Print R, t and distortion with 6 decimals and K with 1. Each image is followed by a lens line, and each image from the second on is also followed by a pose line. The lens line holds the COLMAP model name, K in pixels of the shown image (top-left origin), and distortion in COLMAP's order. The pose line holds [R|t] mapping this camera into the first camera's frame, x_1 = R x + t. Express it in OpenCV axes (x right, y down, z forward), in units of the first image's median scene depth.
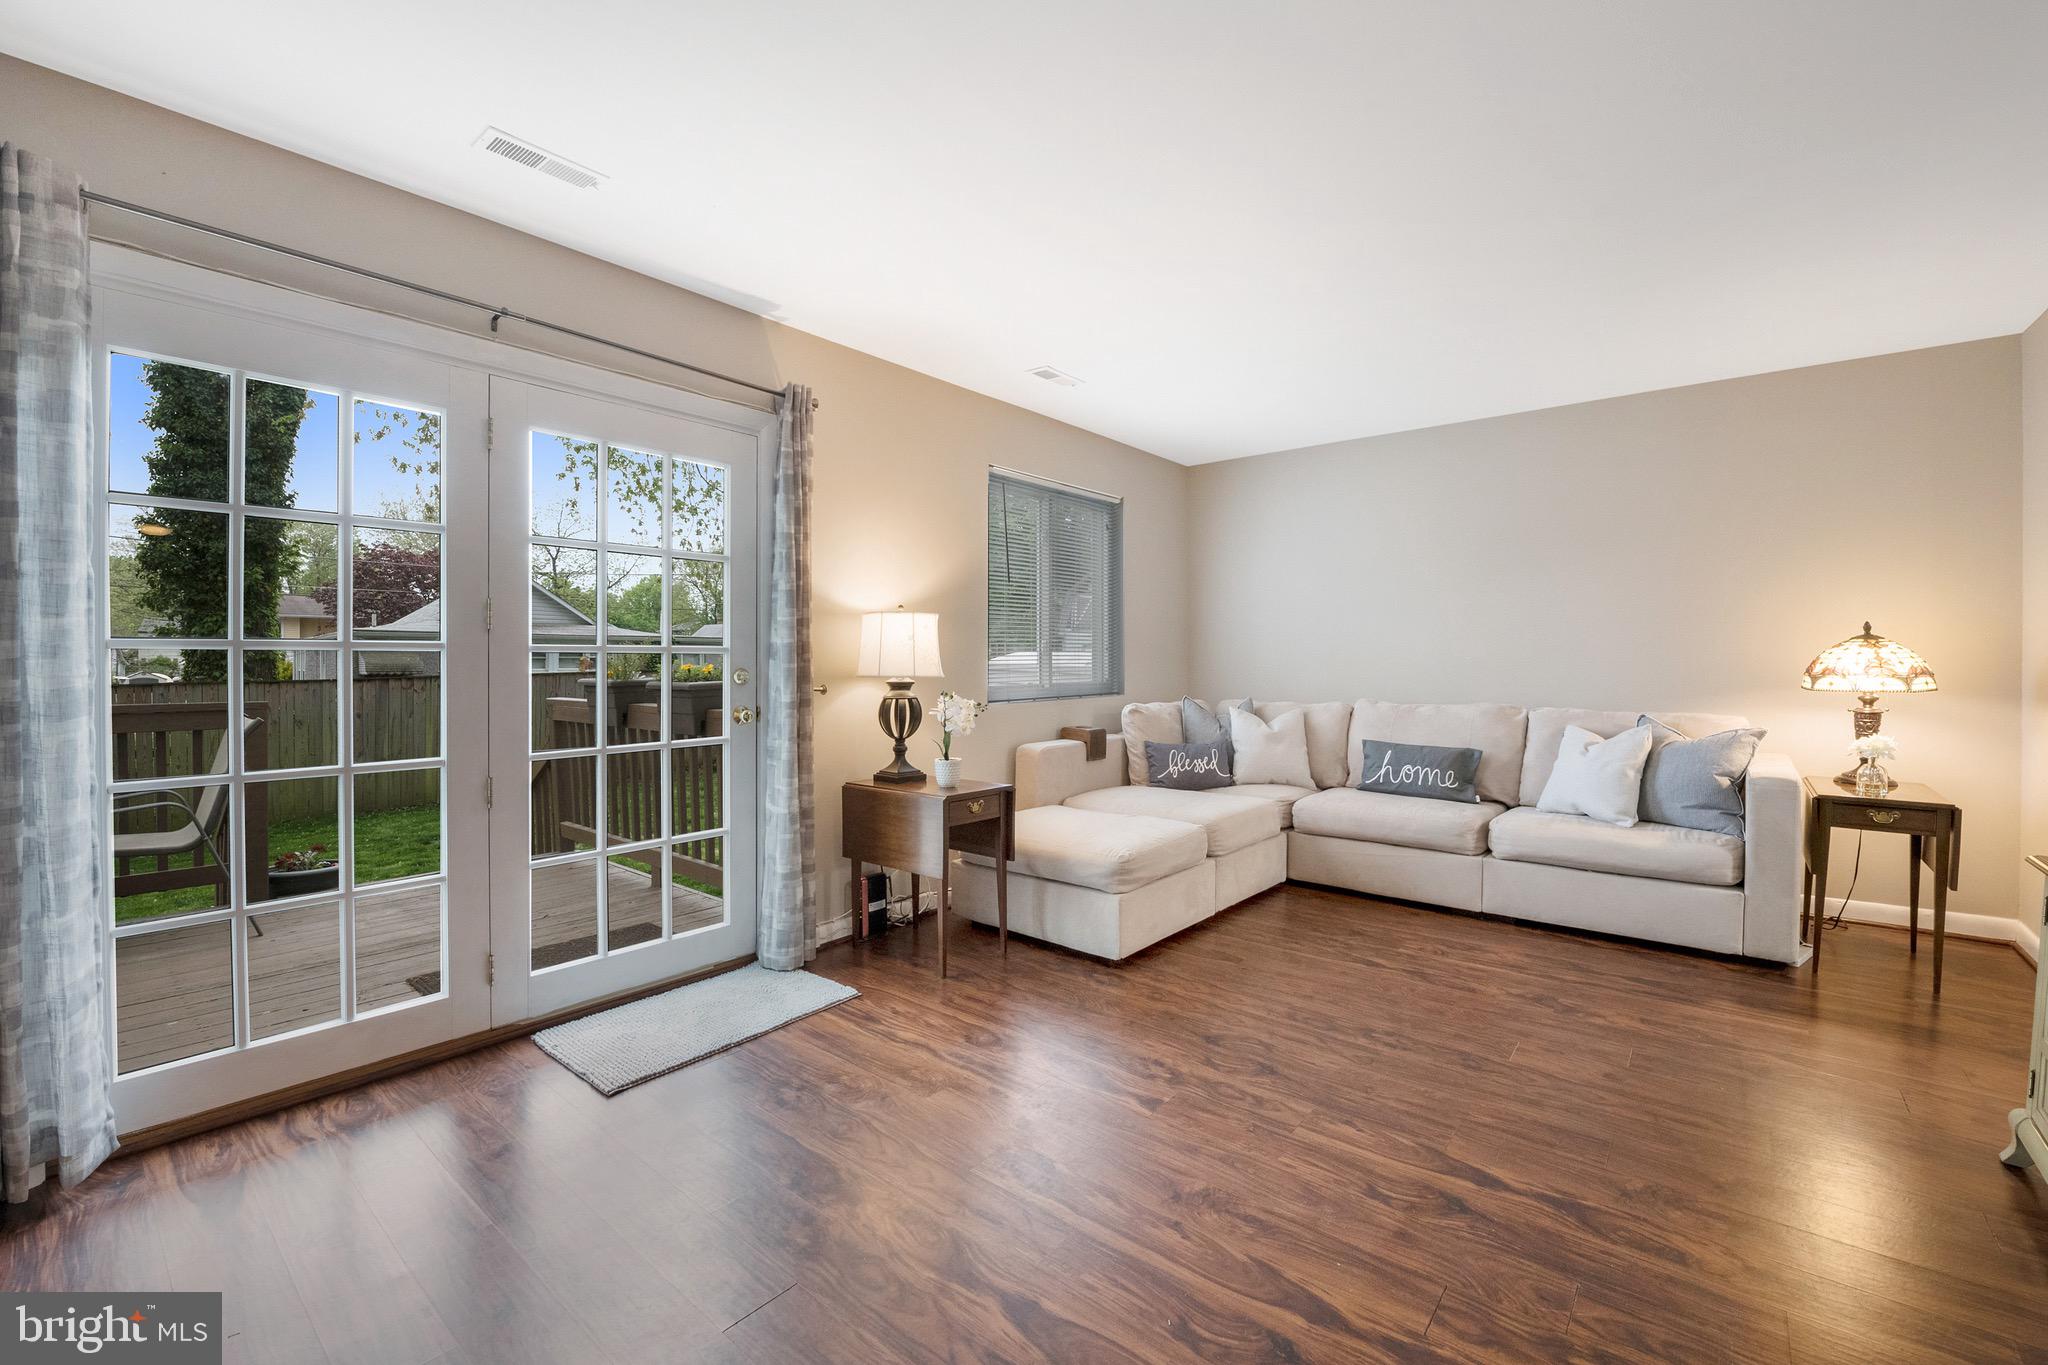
lens RADIAL K [[834.1, 0, 1037.8], [0, 834.1, 679.0], [0, 0, 1]] dist [0.000024, -0.000141]
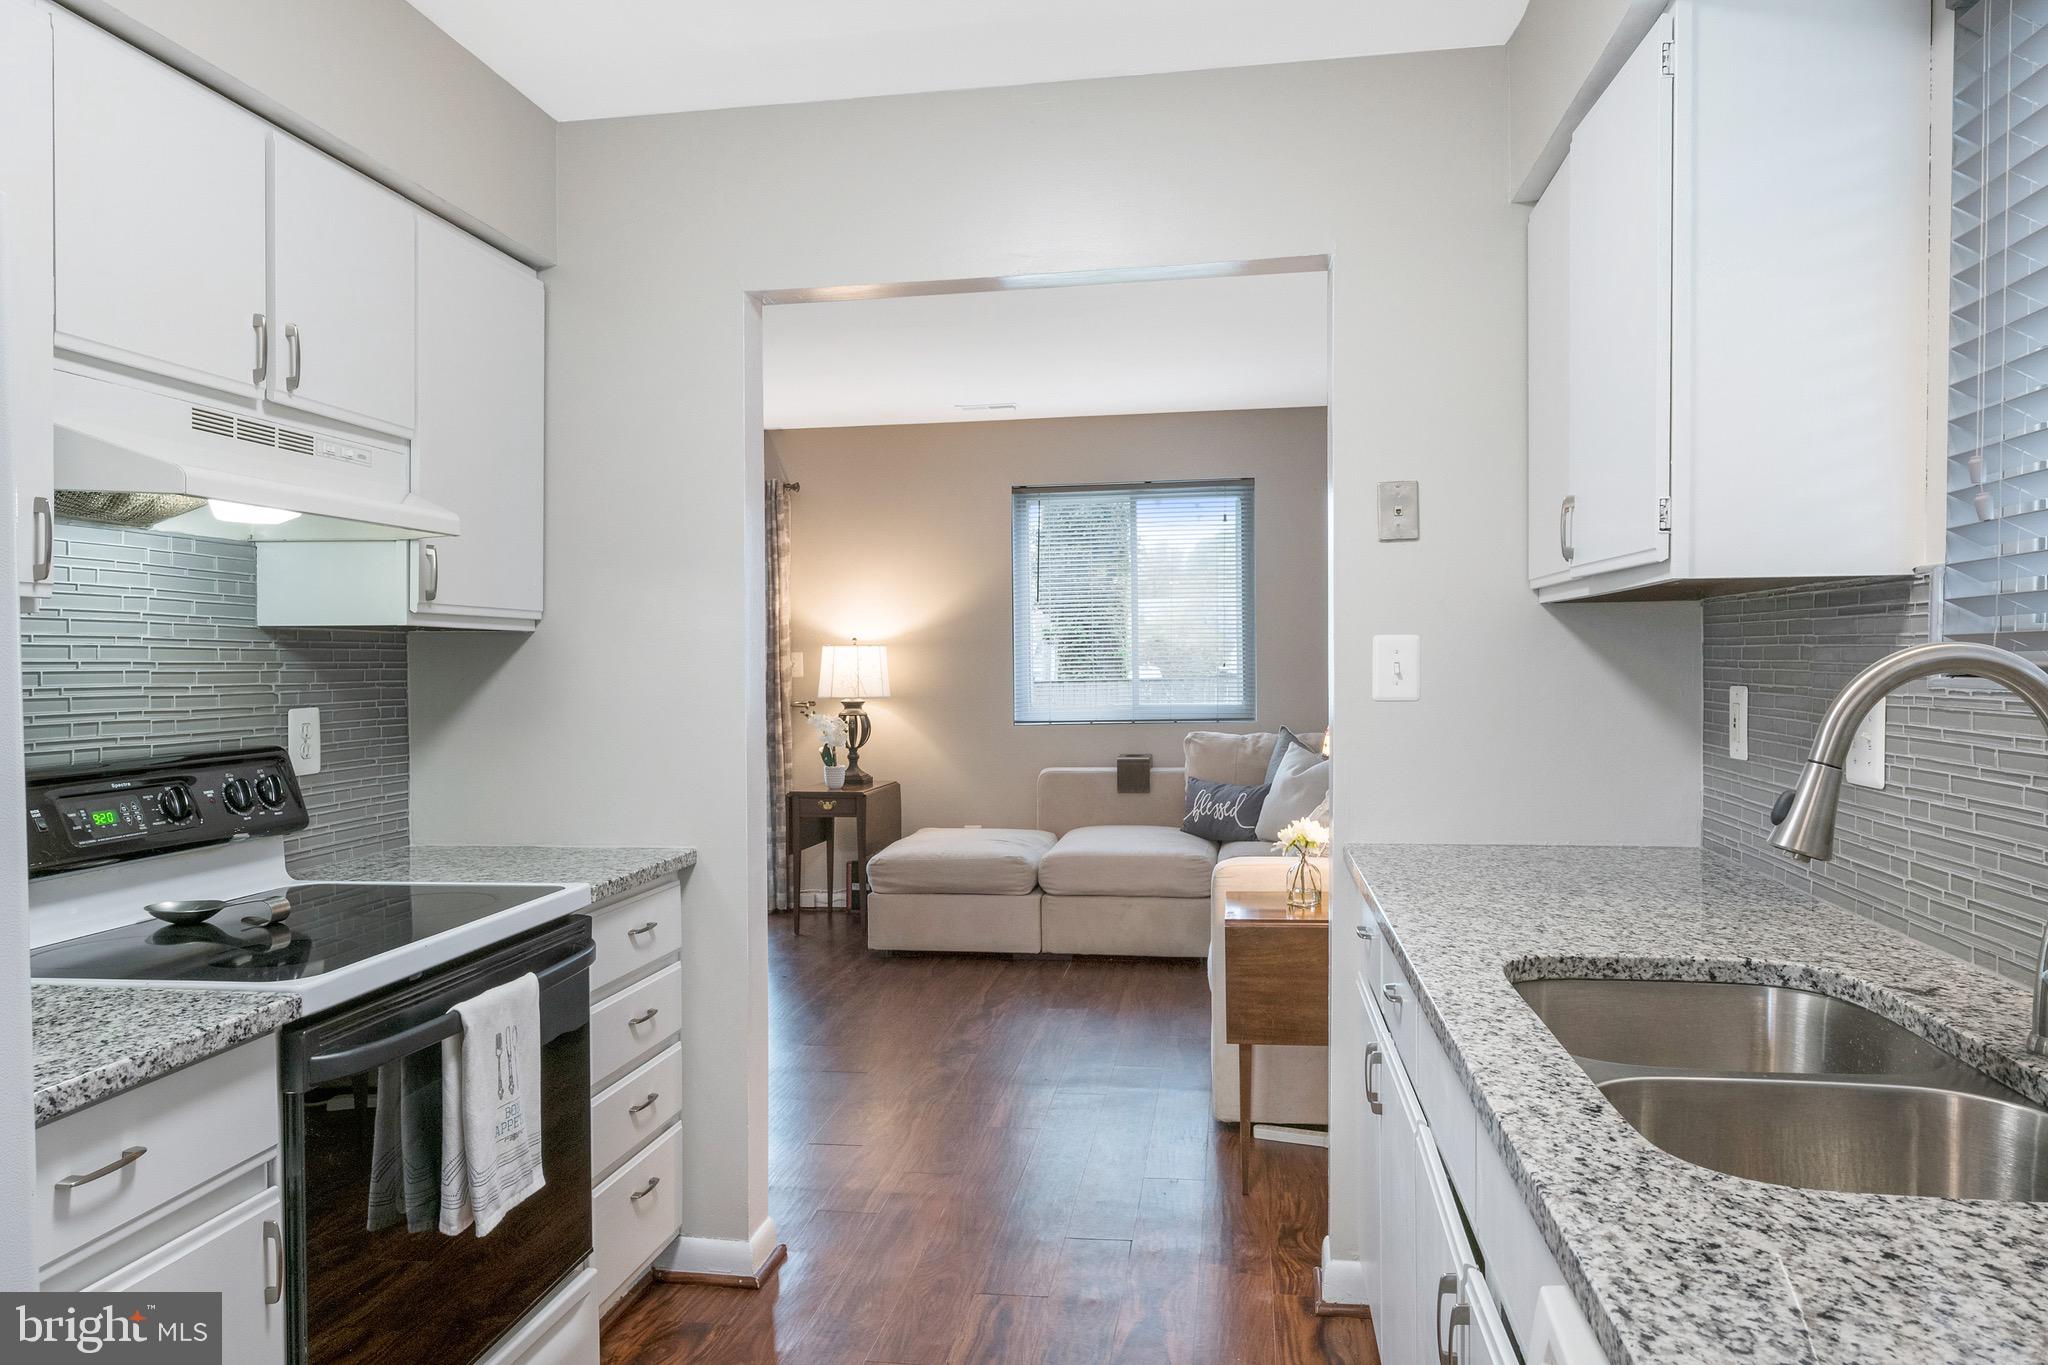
lens RADIAL K [[1378.9, 0, 1024.0], [0, 1378.9, 682.5], [0, 0, 1]] dist [0.003801, -0.001235]
pose [[0.509389, 0.012845, -0.860440, 1.746228], [-0.004879, 0.999916, 0.012039, -0.051270], [0.860522, -0.001934, 0.509409, 0.204520]]
